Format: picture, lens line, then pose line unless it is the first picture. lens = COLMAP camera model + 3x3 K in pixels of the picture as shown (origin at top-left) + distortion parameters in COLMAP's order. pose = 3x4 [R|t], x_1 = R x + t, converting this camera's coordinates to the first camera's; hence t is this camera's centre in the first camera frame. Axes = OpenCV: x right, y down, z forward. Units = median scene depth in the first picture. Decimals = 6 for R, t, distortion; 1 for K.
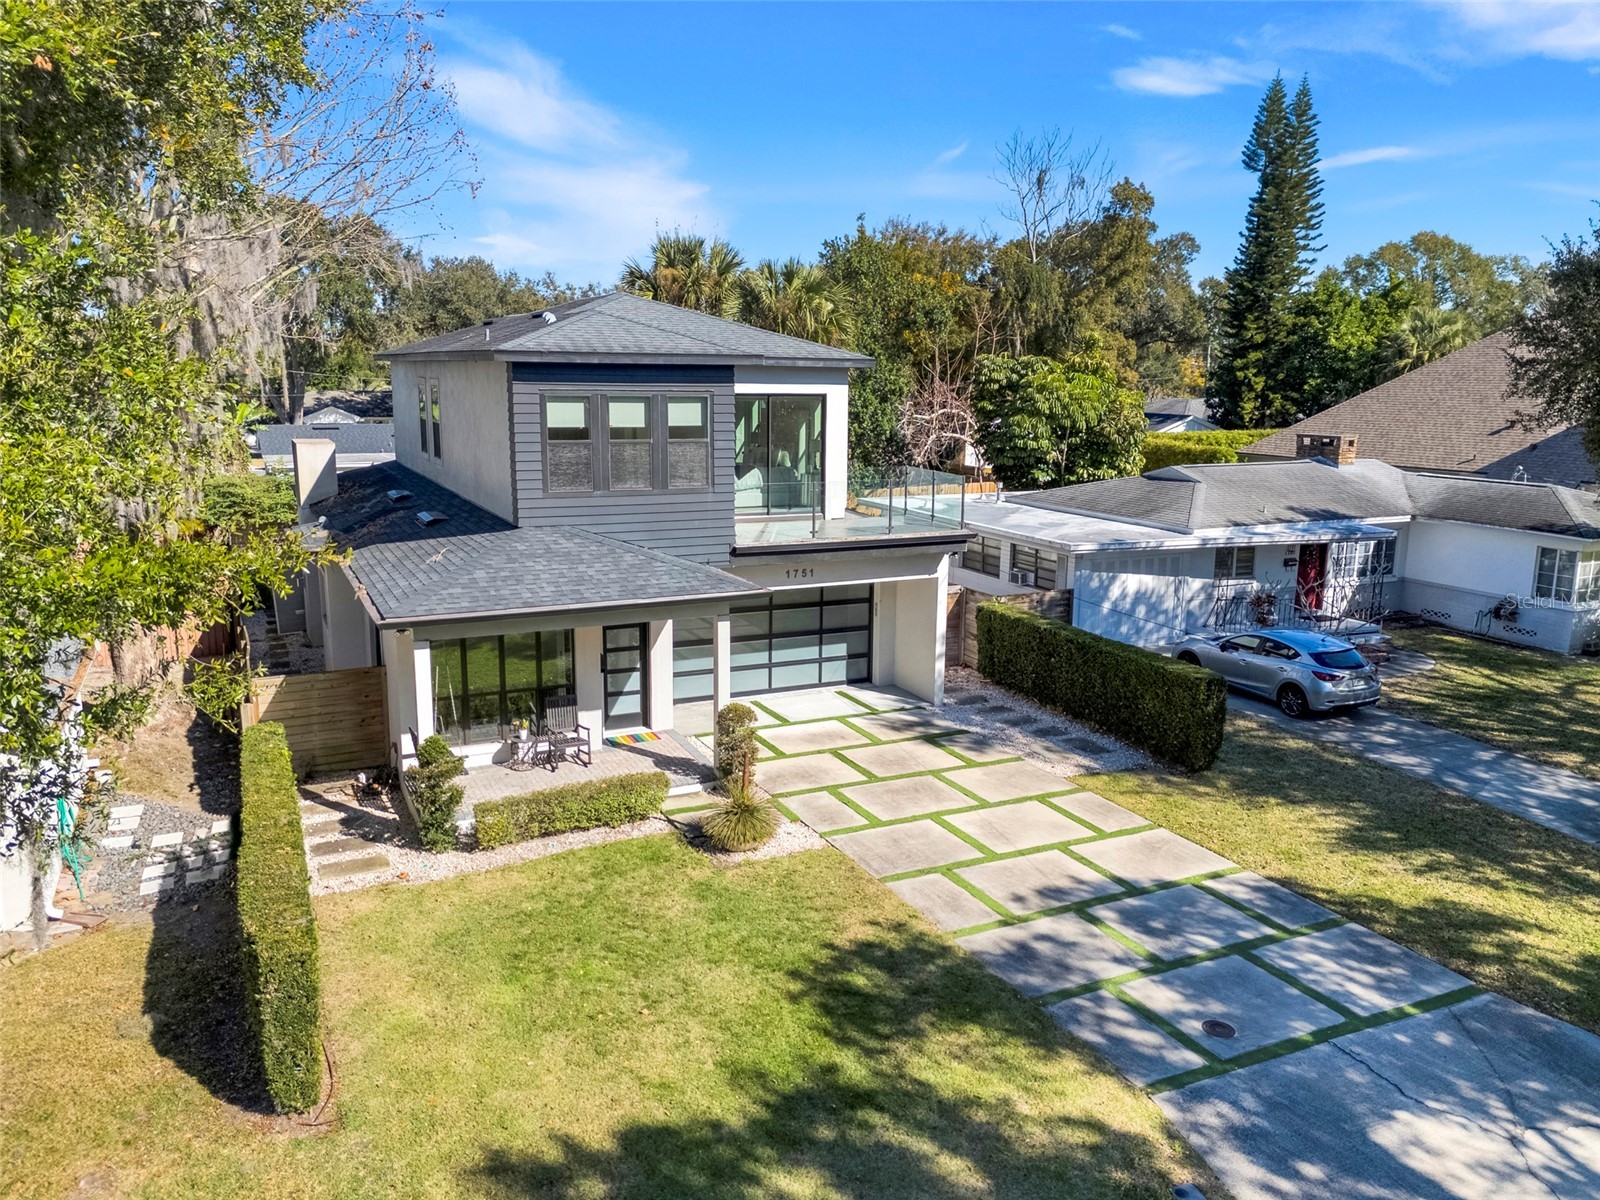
lens RADIAL K [[1195.6, 0, 803.3], [0, 1195.6, 603.3], [0, 0, 1]] dist [0.088299, -0.093645]
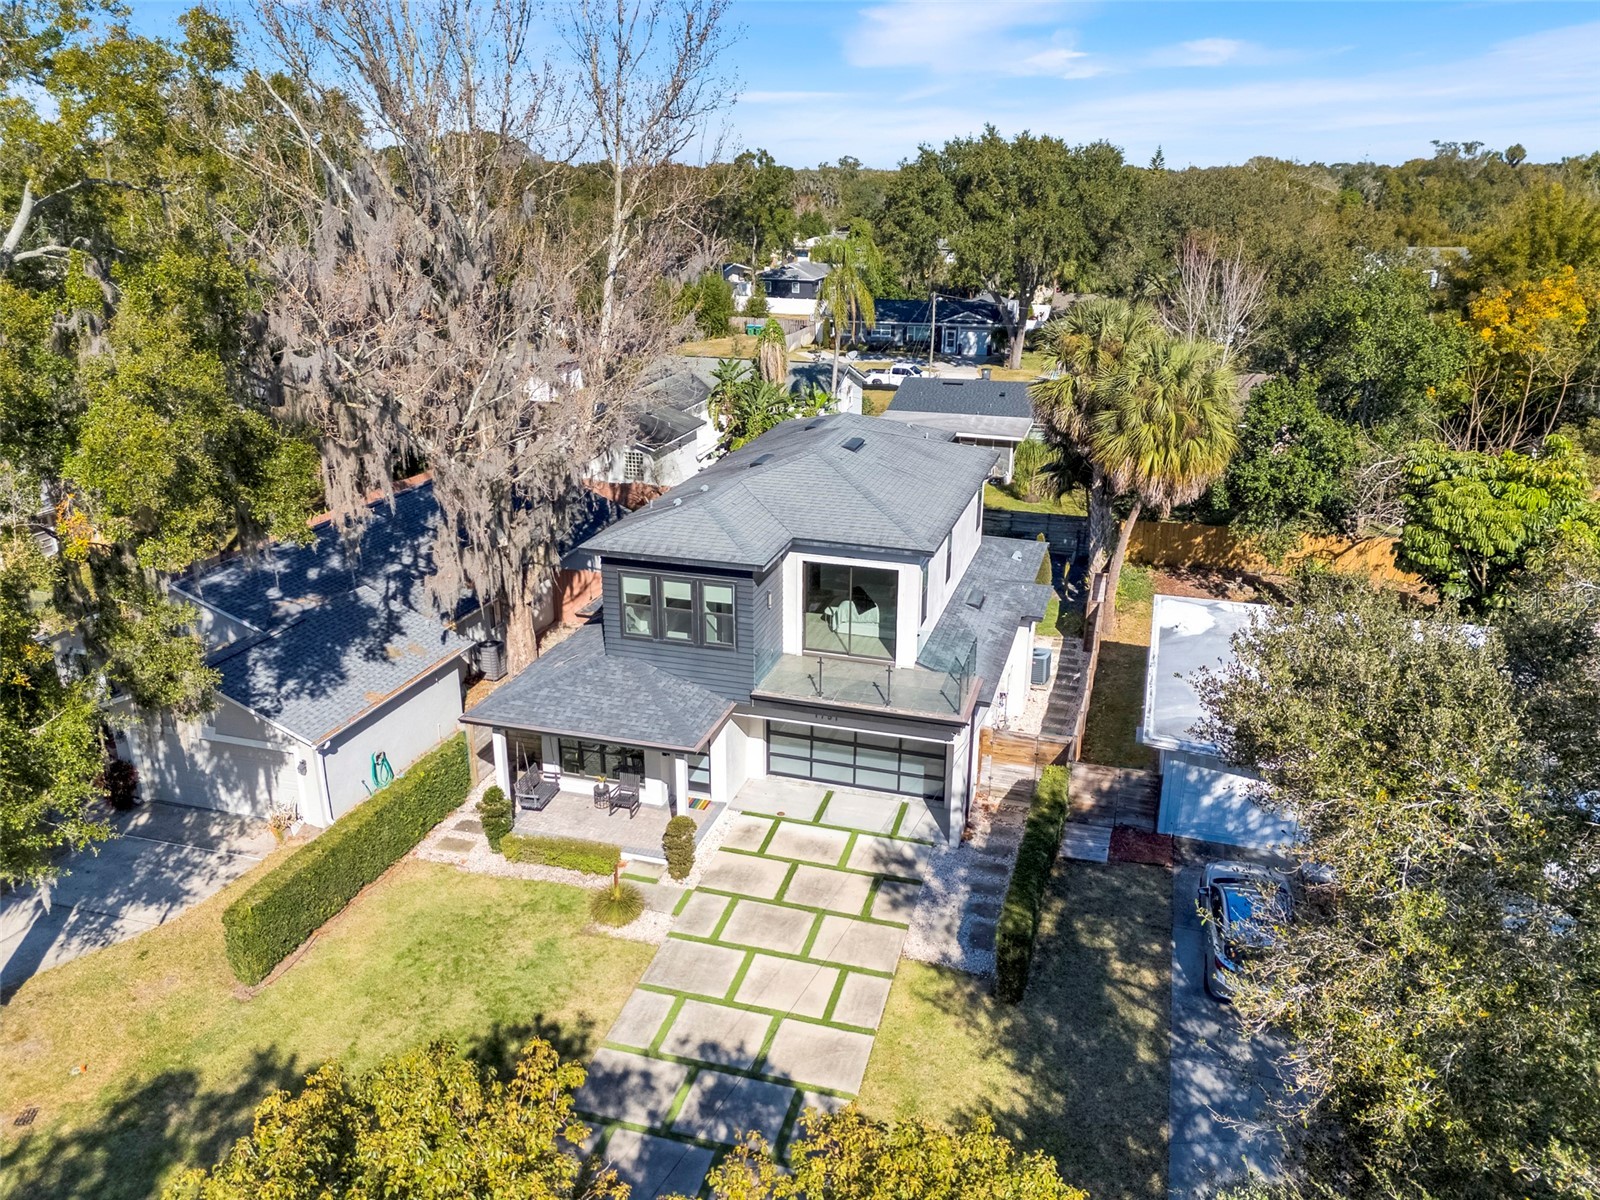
lens RADIAL K [[1195.6, 0, 803.3], [0, 1195.6, 603.3], [0, 0, 1]] dist [0.088299, -0.093645]
pose [[0.735567, 0.223297, -0.639593, 0.833960], [-0.123536, 0.972498, 0.197449, -0.426972], [0.666093, -0.066224, 0.742923, 0.060821]]
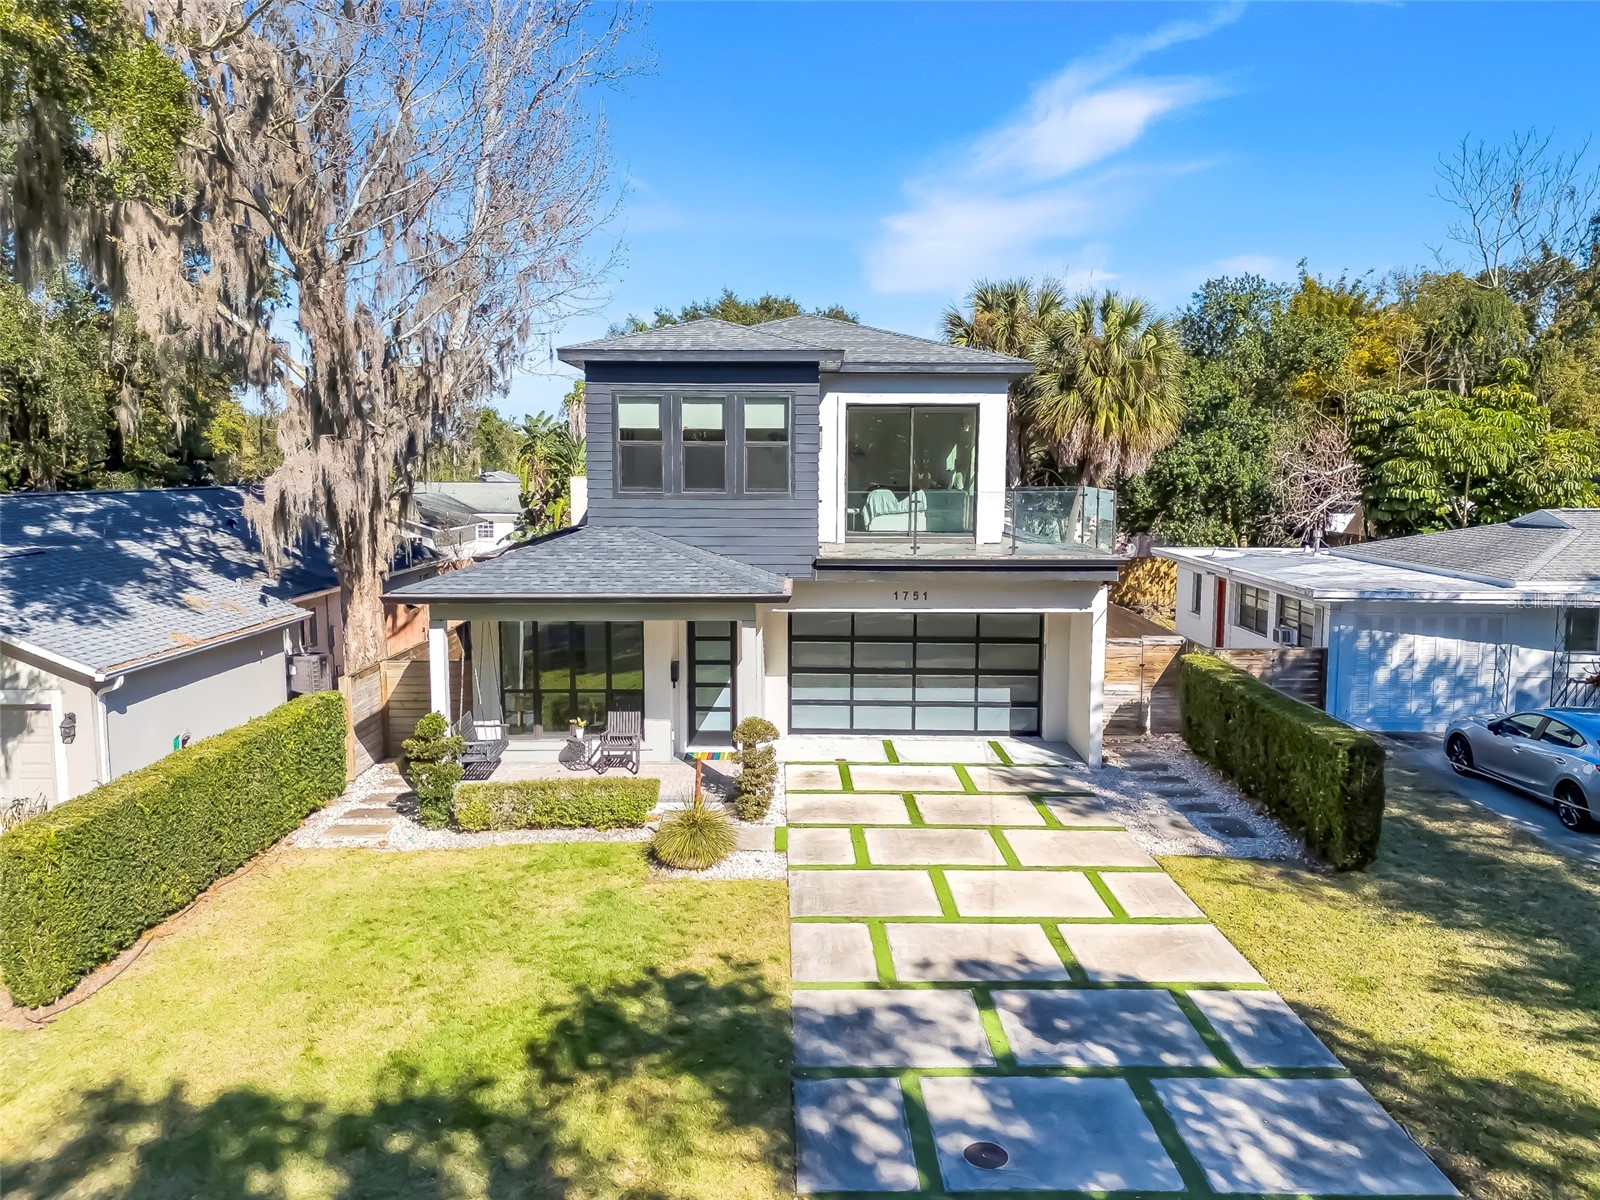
lens RADIAL K [[1195.6, 0, 803.3], [0, 1195.6, 603.3], [0, 0, 1]] dist [0.088299, -0.093645]
pose [[0.899622, 0.041979, -0.434647, 0.347575], [-0.077090, 0.995002, -0.063461, 0.048477], [0.429811, 0.090598, 0.898362, 0.170856]]
